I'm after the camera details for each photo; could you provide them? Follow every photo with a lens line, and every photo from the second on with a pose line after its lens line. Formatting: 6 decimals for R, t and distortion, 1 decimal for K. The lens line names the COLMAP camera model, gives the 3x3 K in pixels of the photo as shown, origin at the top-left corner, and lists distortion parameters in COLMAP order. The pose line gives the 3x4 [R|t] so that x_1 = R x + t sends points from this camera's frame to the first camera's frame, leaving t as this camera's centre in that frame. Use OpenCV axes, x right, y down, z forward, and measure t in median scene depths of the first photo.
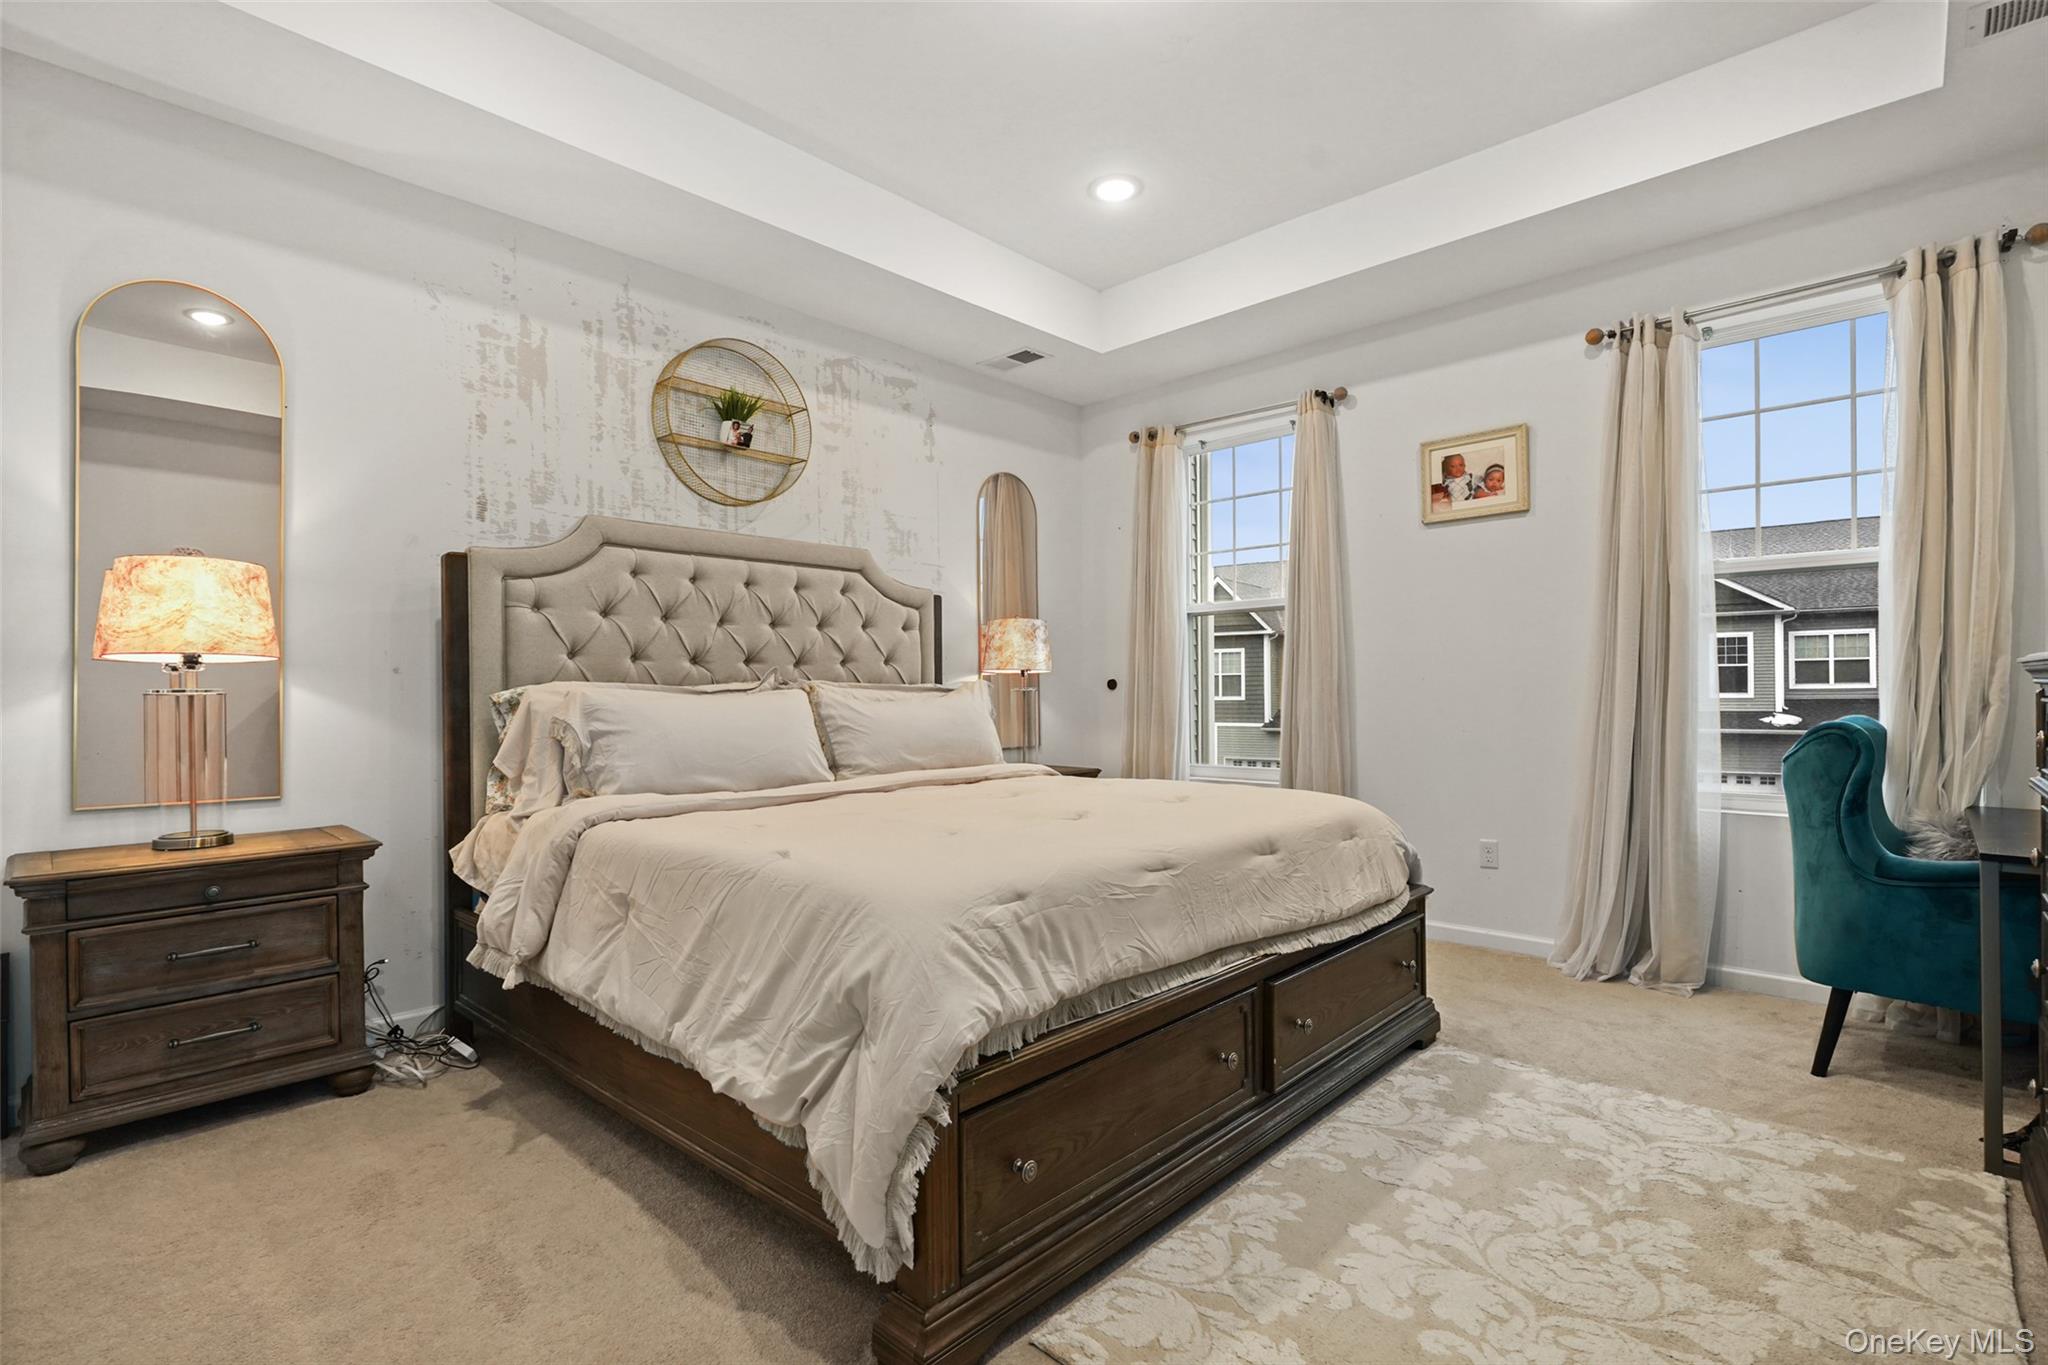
lens RADIAL K [[974.3, 0, 1027.8], [0, 974.3, 687.5], [0, 0, 1]] dist [-0.000775, 0.000198]
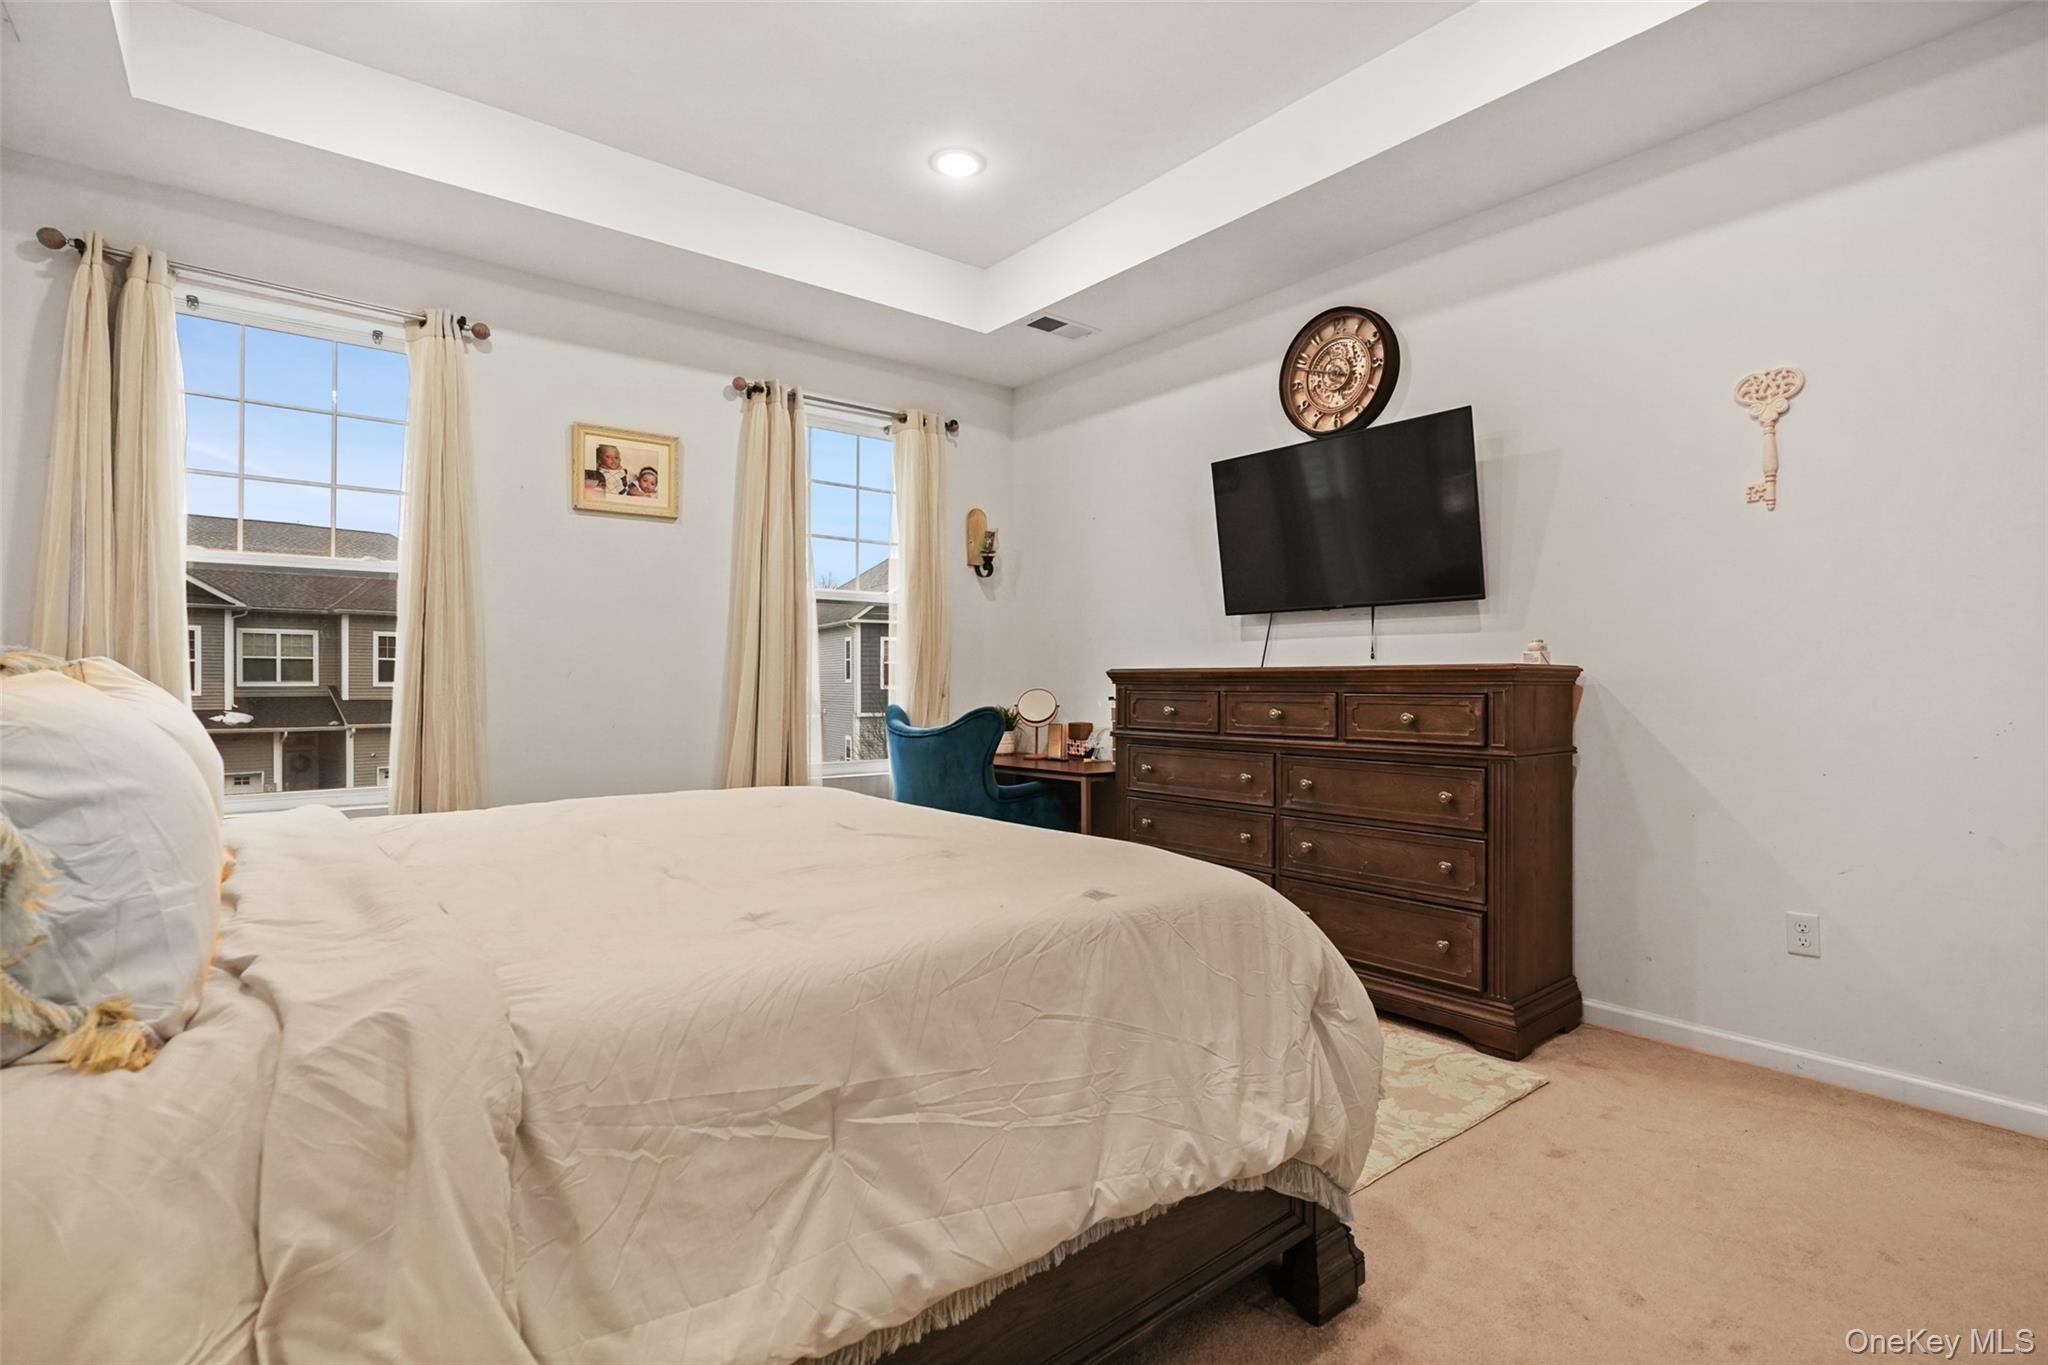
lens RADIAL K [[974.3, 0, 1027.8], [0, 974.3, 687.5], [0, 0, 1]] dist [-0.000775, 0.000198]
pose [[0.135950, 0.004498, 0.990706, -0.469812], [-0.006283, 0.999973, -0.003678, 0.005891], [-0.990696, -0.005725, 0.135974, 0.442655]]
